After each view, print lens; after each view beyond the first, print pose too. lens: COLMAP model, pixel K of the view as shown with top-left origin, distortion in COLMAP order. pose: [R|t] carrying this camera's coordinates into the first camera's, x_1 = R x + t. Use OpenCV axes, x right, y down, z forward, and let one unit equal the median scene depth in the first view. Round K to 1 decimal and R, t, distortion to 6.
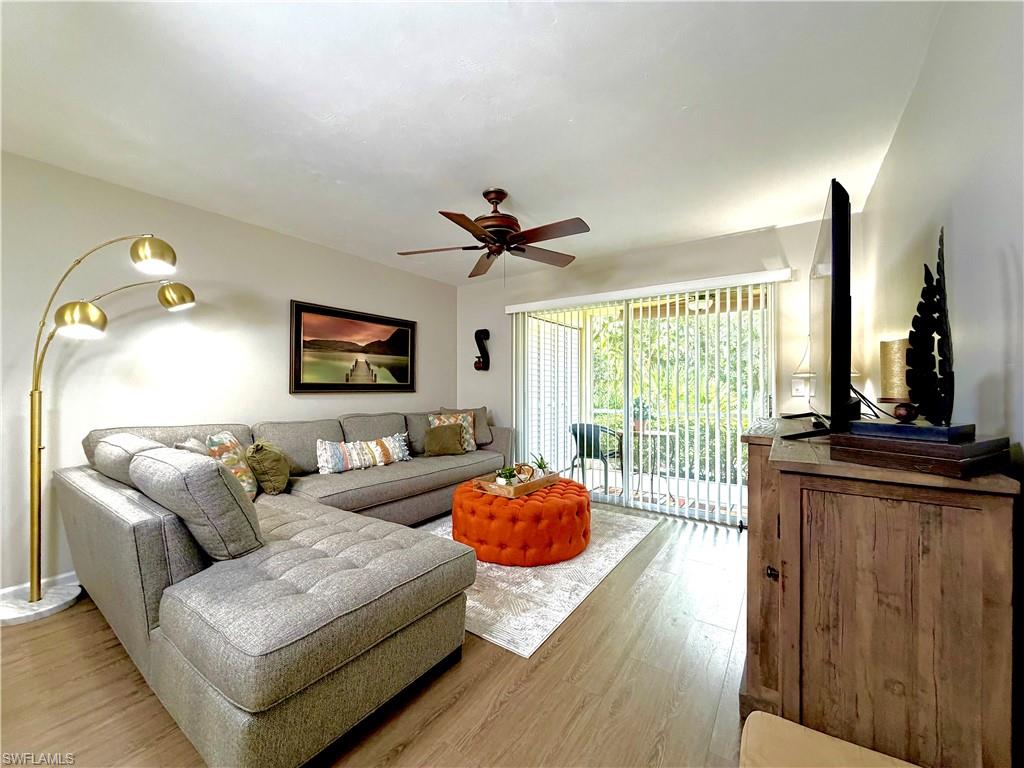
lens RADIAL K [[414.5, 0, 512.0], [0, 414.5, 384.0], [0, 0, 1]] dist [-0.000134, 0.000014]
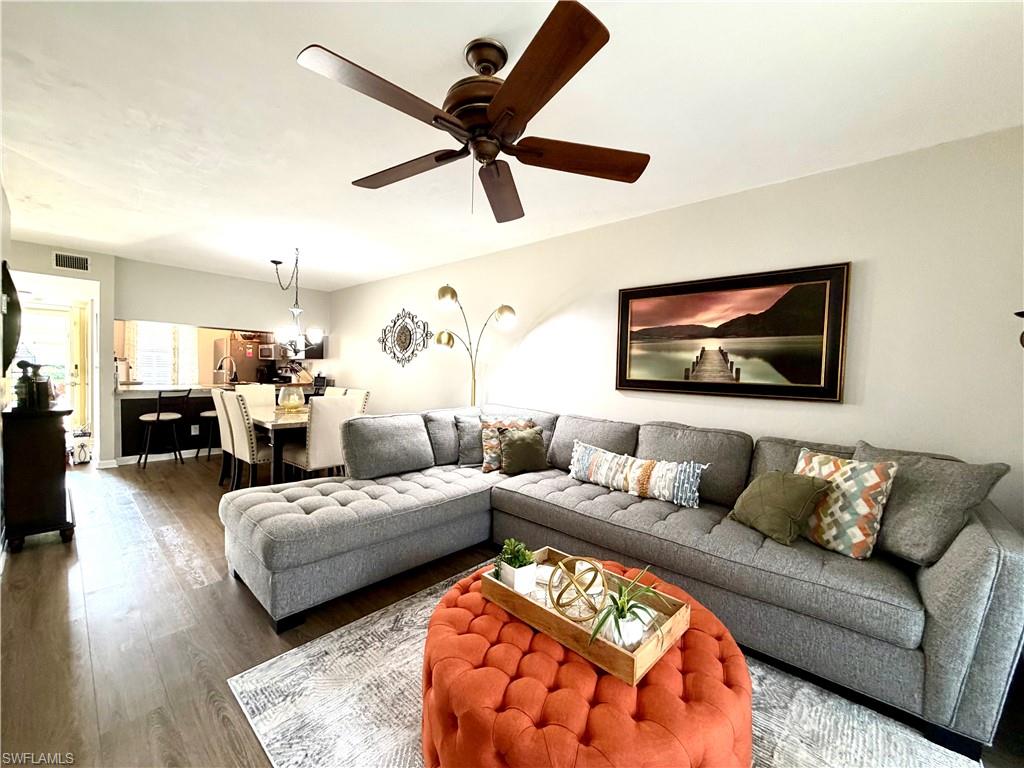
lens RADIAL K [[414.5, 0, 512.0], [0, 414.5, 384.0], [0, 0, 1]] dist [-0.000134, 0.000014]
pose [[-0.155423, 0.023103, -0.987578, 0.375579], [-0.024040, 0.999342, 0.027162, -0.009200], [0.987556, 0.027963, -0.154765, 0.797077]]
